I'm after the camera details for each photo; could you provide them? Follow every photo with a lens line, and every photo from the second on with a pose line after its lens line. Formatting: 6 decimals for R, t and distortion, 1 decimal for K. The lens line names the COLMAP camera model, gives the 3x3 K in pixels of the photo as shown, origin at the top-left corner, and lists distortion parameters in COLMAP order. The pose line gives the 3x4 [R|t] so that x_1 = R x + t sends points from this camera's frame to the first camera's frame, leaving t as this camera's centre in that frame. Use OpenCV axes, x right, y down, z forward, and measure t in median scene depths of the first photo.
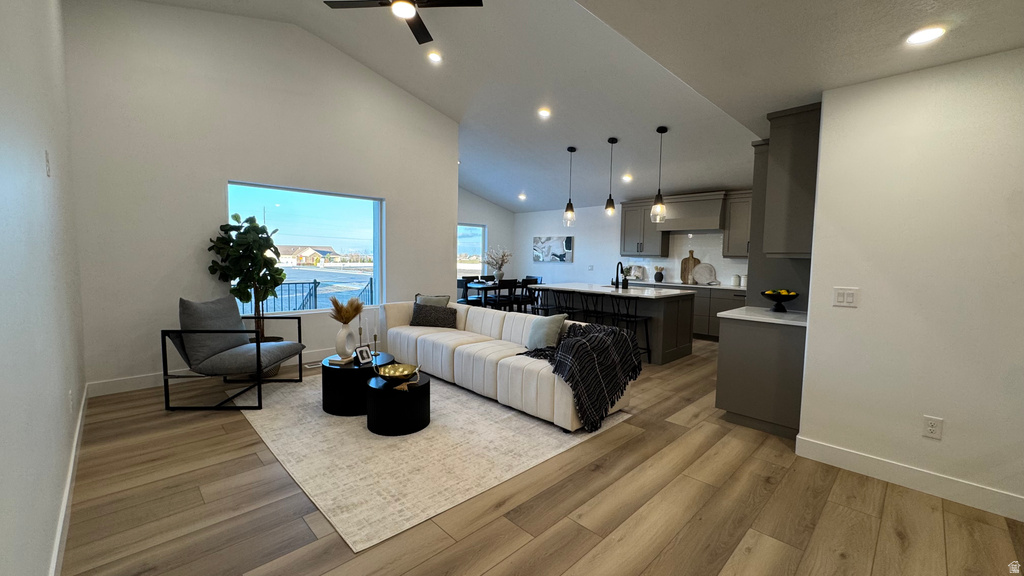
lens RADIAL K [[406.4, 0, 509.2], [0, 406.4, 286.8], [0, 0, 1]] dist [-0.003642, 0.001402]
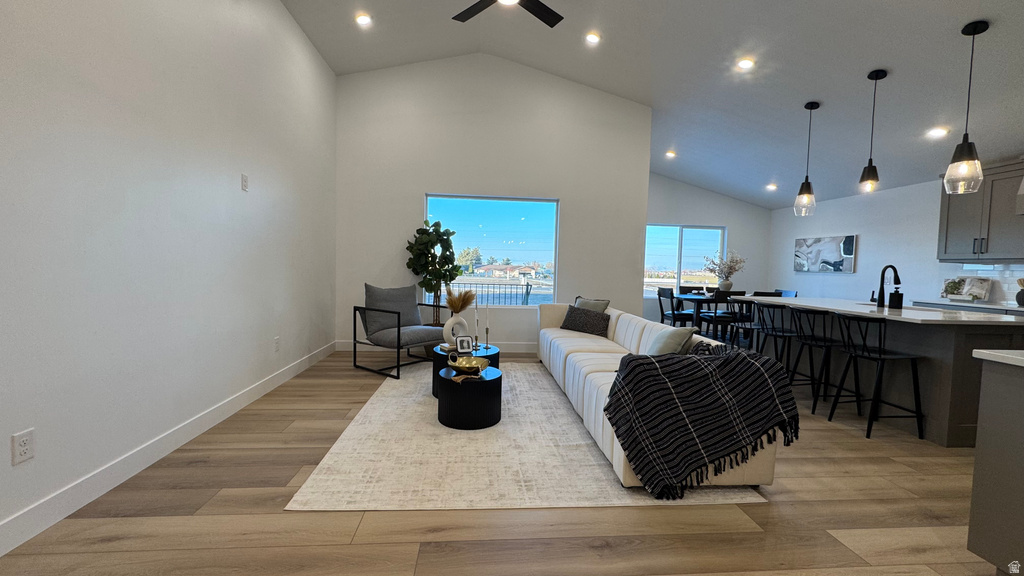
lens RADIAL K [[406.4, 0, 511.7], [0, 406.4, 284.9], [0, 0, 1]] dist [-0.003642, 0.001402]
pose [[0.774494, 0.034906, -0.631617, 0.335600], [-0.063307, 0.997741, -0.022488, 0.029901], [0.629405, 0.057402, 0.774954, 0.245936]]
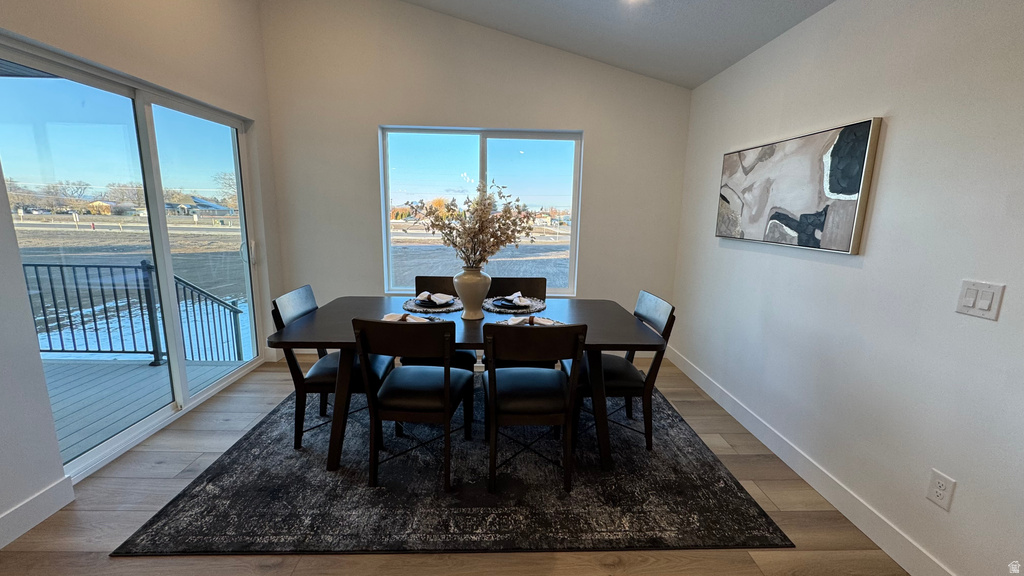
lens RADIAL K [[408.9, 0, 508.4], [0, 408.9, 291.6], [0, 0, 1]] dist [0.000491, 0.000023]
pose [[0.728752, 0.126779, -0.672940, 0.402063], [-0.056281, 0.990477, 0.125652, -0.138343], [0.682461, -0.053696, 0.728947, 1.755479]]
